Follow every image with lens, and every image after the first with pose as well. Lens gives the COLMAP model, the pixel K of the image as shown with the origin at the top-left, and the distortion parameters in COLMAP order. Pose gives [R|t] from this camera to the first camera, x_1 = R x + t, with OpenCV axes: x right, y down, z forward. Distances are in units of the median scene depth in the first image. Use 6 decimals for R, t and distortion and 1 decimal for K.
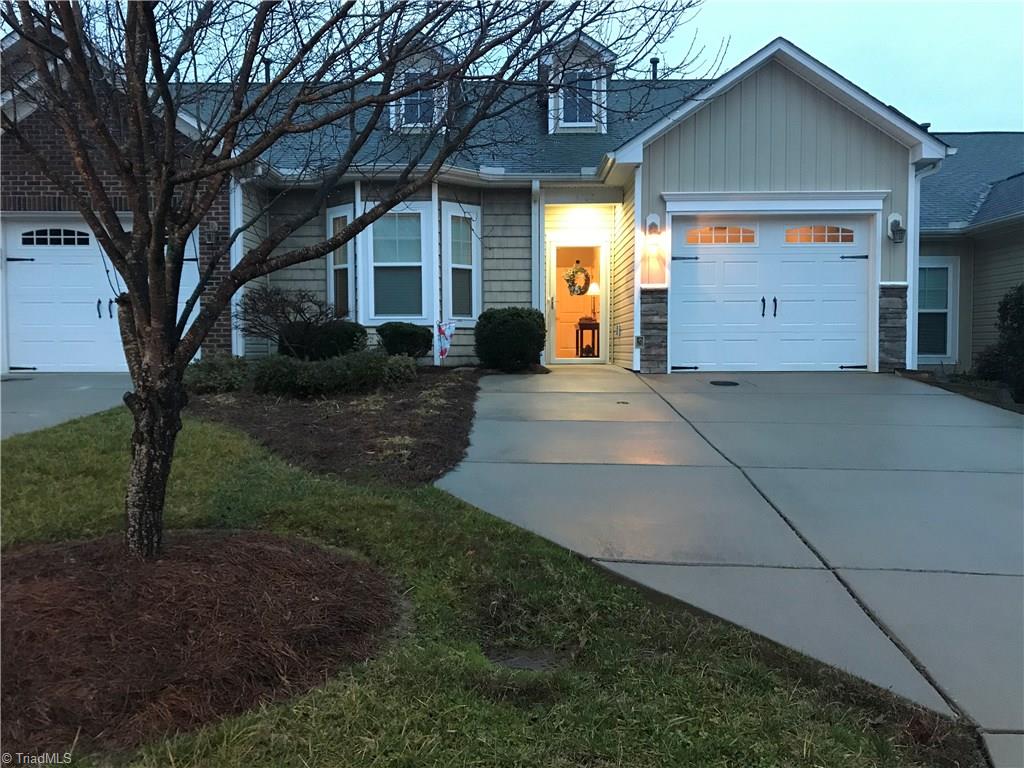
lens RADIAL K [[839.0, 0, 511.3], [0, 839.0, 387.7], [0, 0, 1]] dist [0.018255, 0.005713]
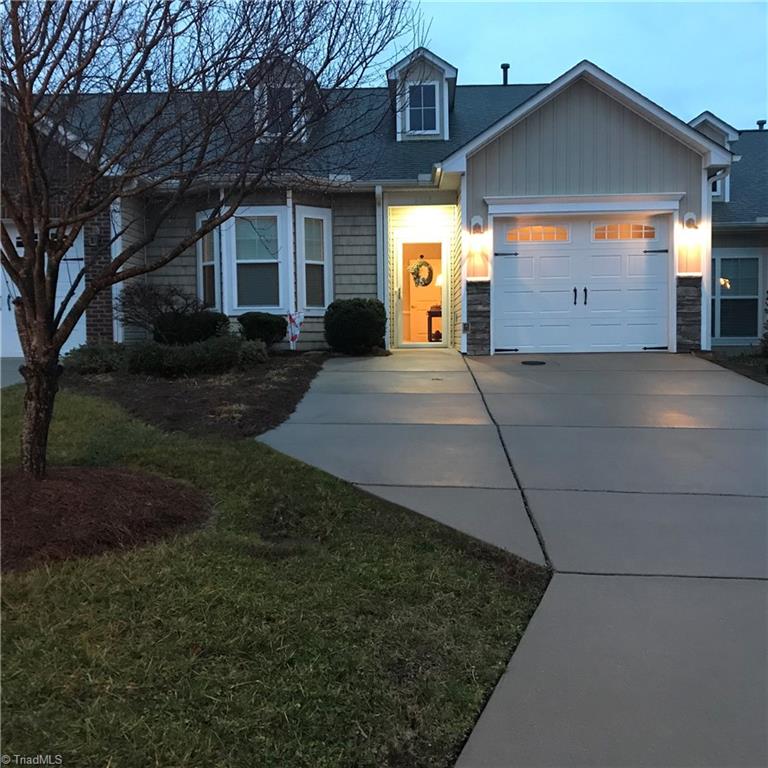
lens RADIAL K [[835.8, 0, 384.7], [0, 835.8, 381.3], [0, 0, 1]] dist [0.028024, 0.000000]
pose [[0.999692, -0.006729, -0.023875, 0.070747], [0.006934, 0.999940, 0.008495, 0.008431], [0.023817, -0.008658, 0.999679, -0.149791]]
